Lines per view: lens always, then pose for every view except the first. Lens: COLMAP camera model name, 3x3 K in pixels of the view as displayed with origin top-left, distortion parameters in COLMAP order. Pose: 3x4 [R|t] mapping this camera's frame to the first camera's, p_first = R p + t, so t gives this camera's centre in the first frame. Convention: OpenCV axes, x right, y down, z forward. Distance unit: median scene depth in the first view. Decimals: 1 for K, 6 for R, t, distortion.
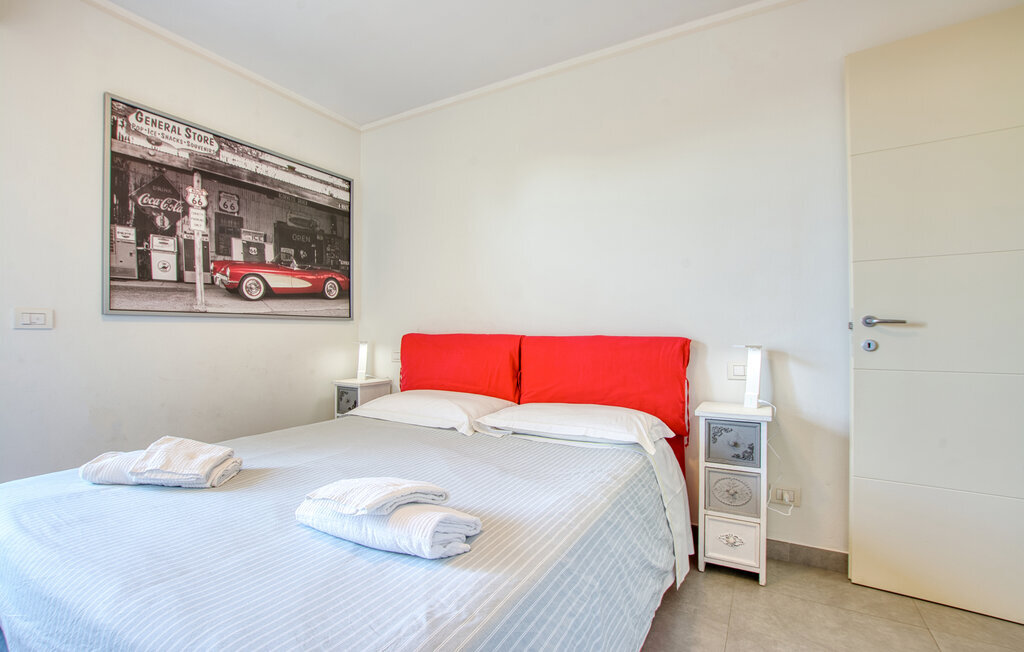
lens RADIAL K [[460.4, 0, 512.0], [0, 460.4, 326.0], [0, 0, 1]] dist [-0.014738, -0.000100]
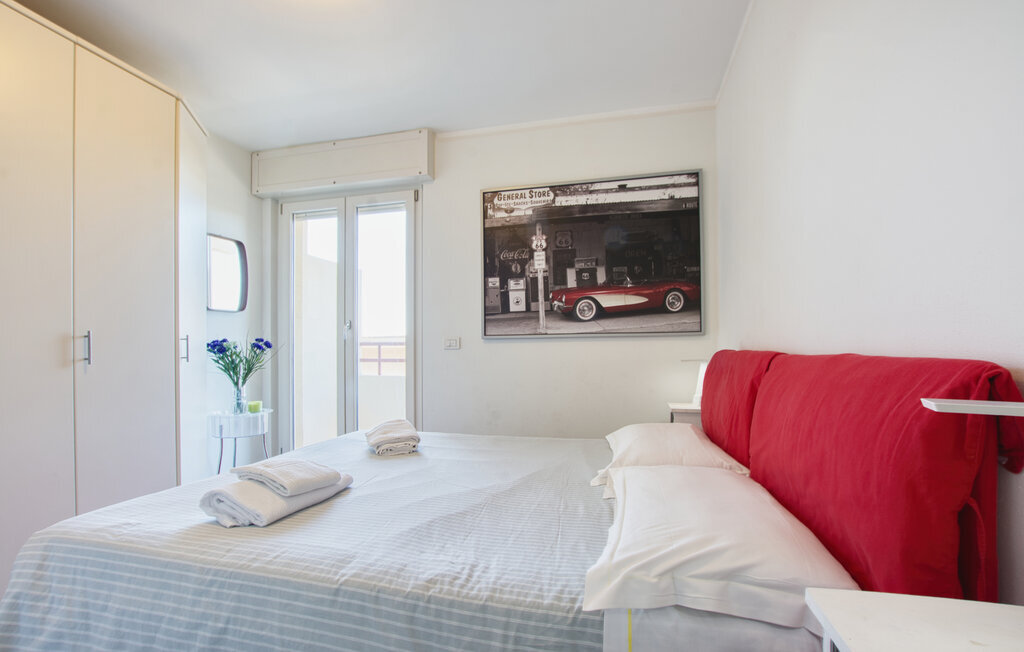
lens RADIAL K [[480.4, 0, 511.9], [0, 480.4, 346.3], [0, 0, 1]] dist [-0.017570, -0.000042]
pose [[0.266908, -0.015224, -0.963602, 0.528360], [0.018640, 0.999770, -0.010633, 0.014322], [0.963542, -0.015124, 0.267131, 0.549057]]
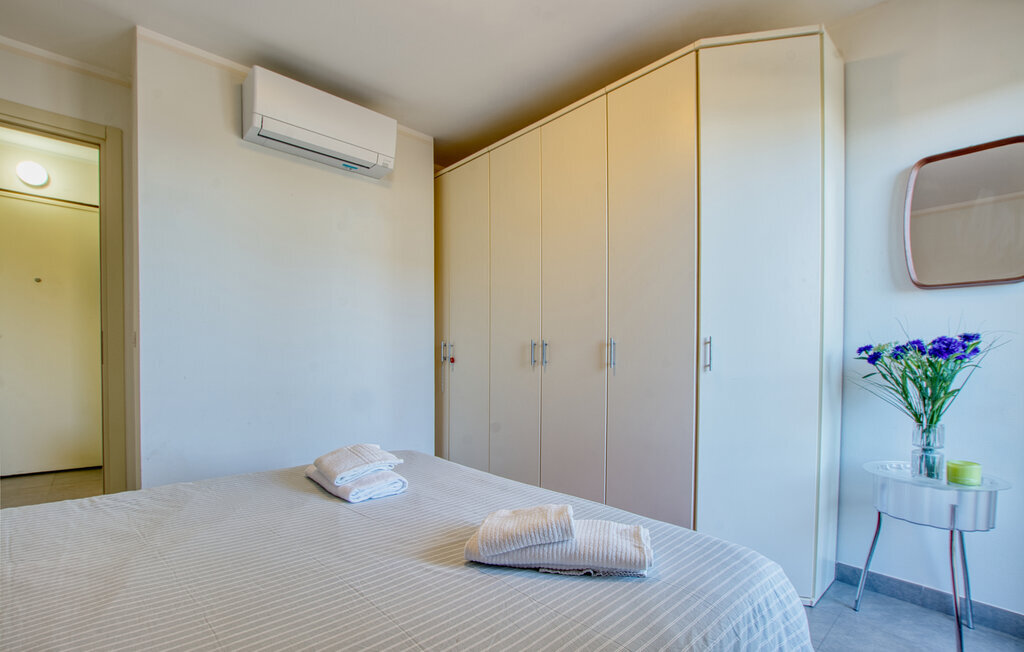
lens RADIAL K [[472.9, 0, 486.9], [0, 472.9, 355.7], [0, 0, 1]] dist [-0.012085, 0.000061]
pose [[-0.946830, -0.011895, 0.321513, -0.486367], [-0.019474, 0.999603, -0.020366, 0.021642], [-0.321143, -0.025544, -0.946686, 0.980301]]
